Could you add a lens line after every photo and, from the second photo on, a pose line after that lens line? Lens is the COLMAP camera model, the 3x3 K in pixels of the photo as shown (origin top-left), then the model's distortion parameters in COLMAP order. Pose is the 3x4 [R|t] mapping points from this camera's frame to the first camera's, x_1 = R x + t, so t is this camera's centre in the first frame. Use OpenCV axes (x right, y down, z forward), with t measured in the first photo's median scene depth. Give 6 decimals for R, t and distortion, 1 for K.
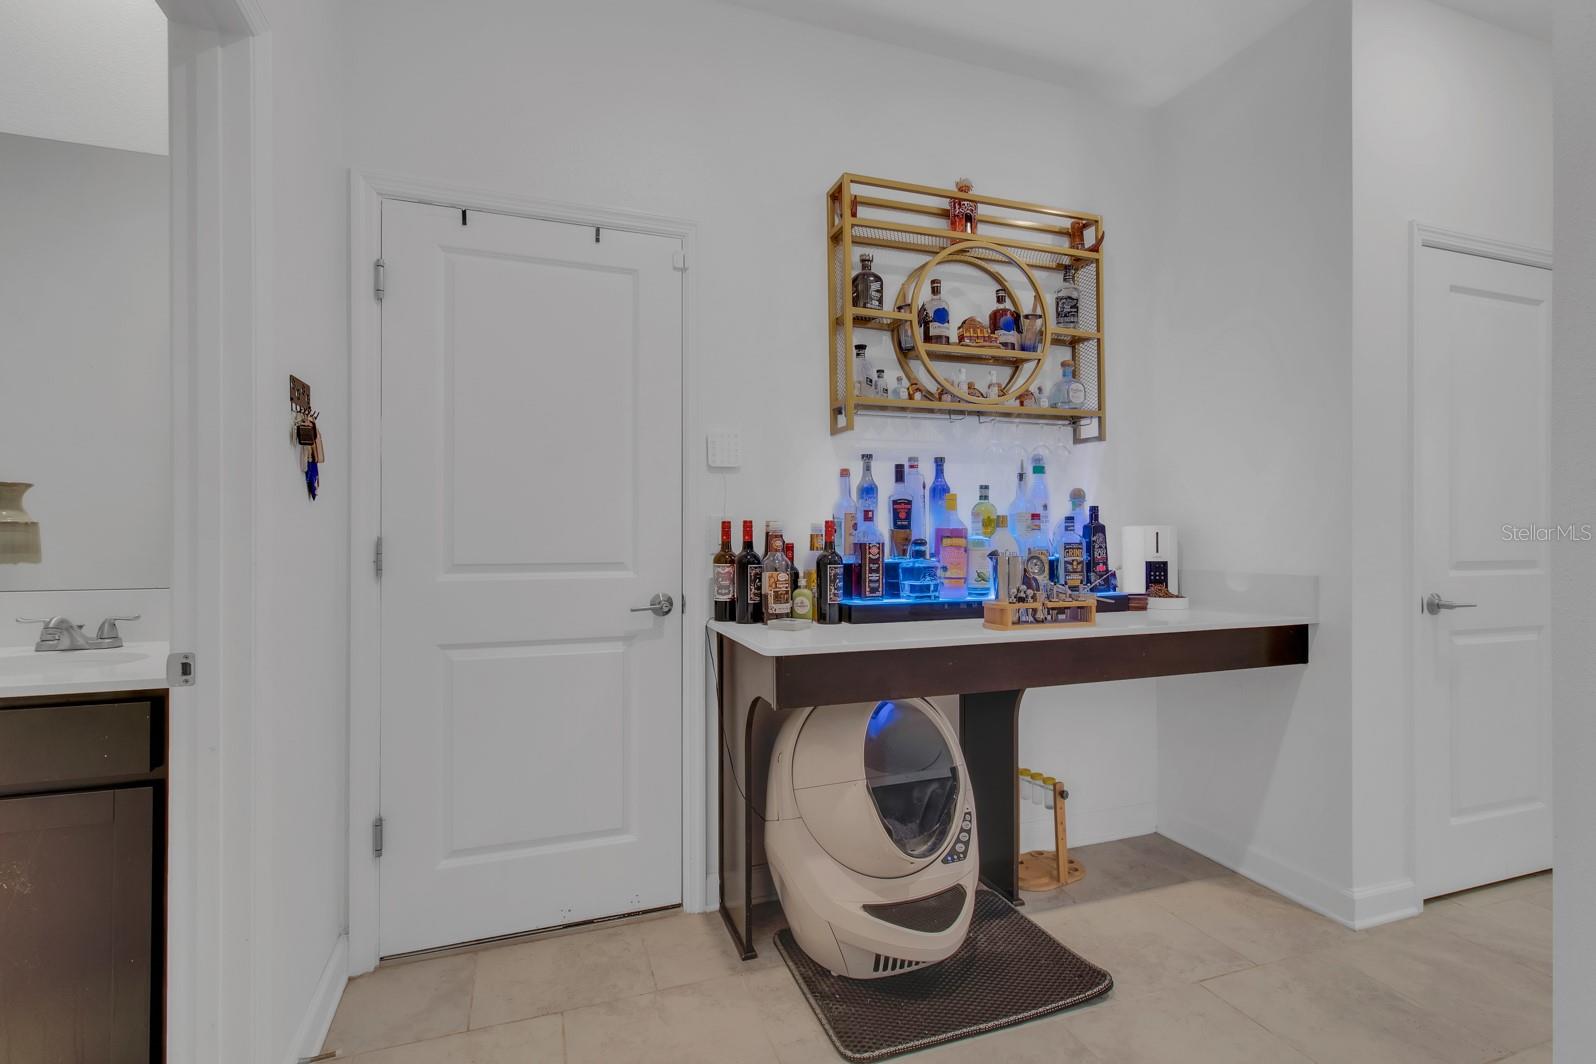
lens RADIAL K [[723.2, 0, 852.4], [0, 723.2, 529.9], [0, 0, 1]] dist [-0.000271, -0.000012]
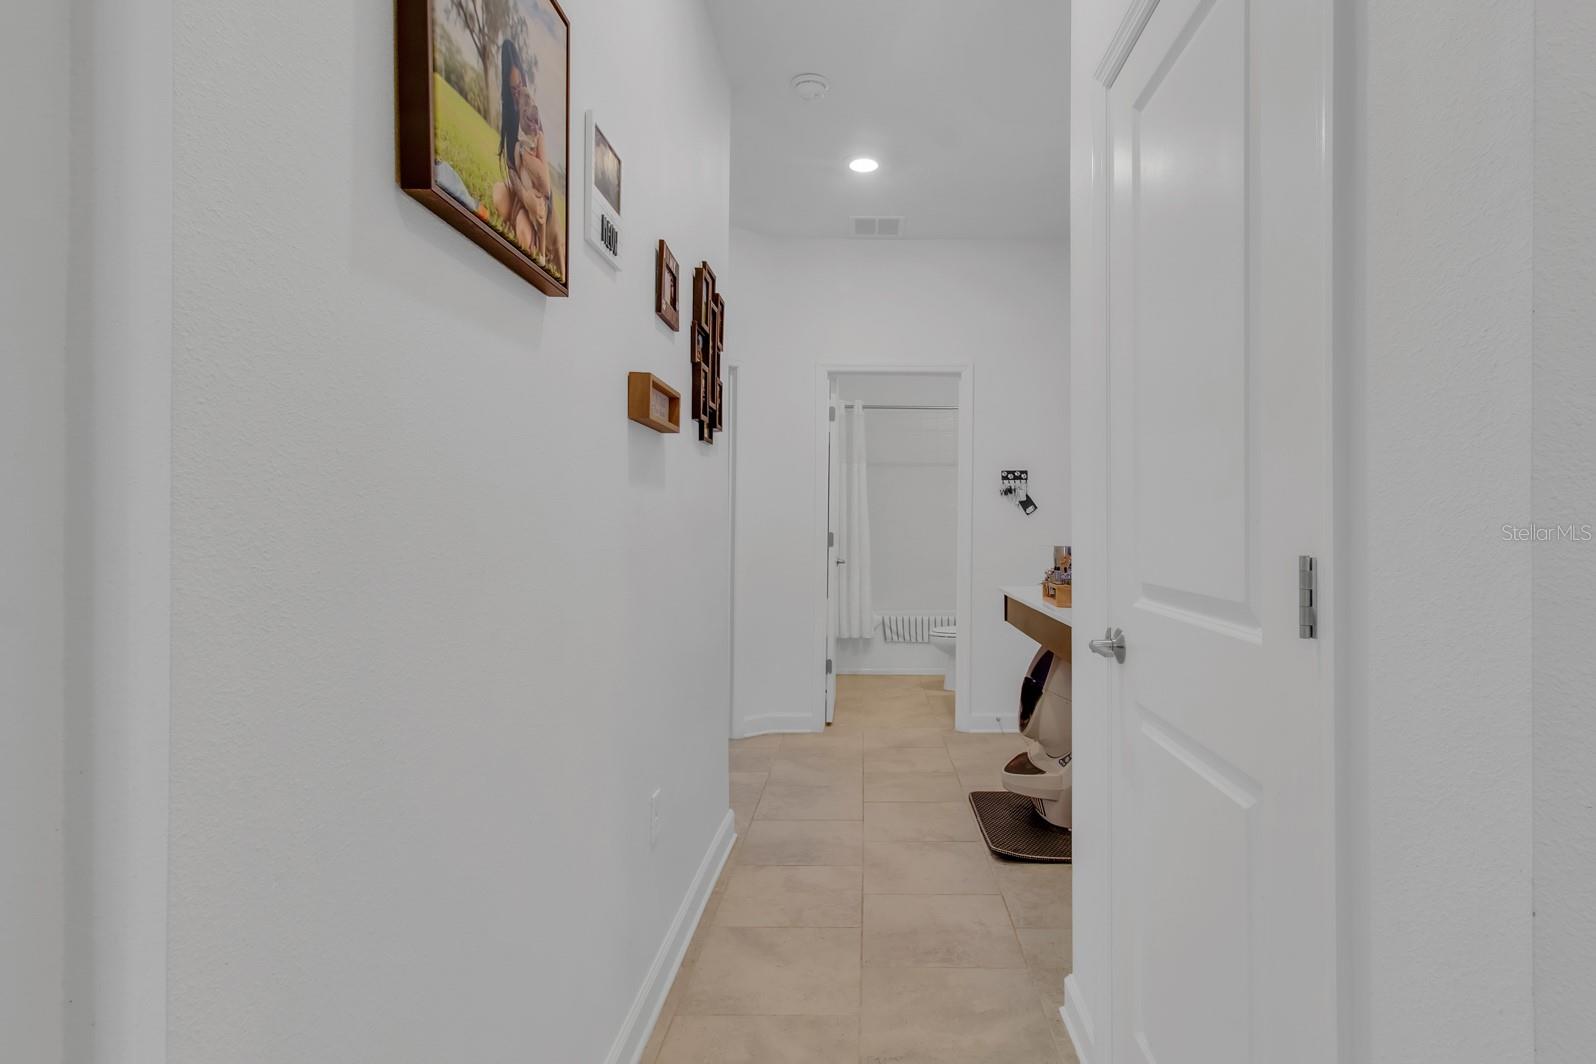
lens RADIAL K [[825.2, 0, 865.2], [0, 825.2, 518.2], [0, 0, 1]] dist [0.001553, 0.000146]
pose [[-0.344798, -0.009110, -0.938633, 1.500782], [0.003785, 0.999931, -0.011096, 0.000046], [0.938669, -0.007378, -0.344740, 1.014340]]
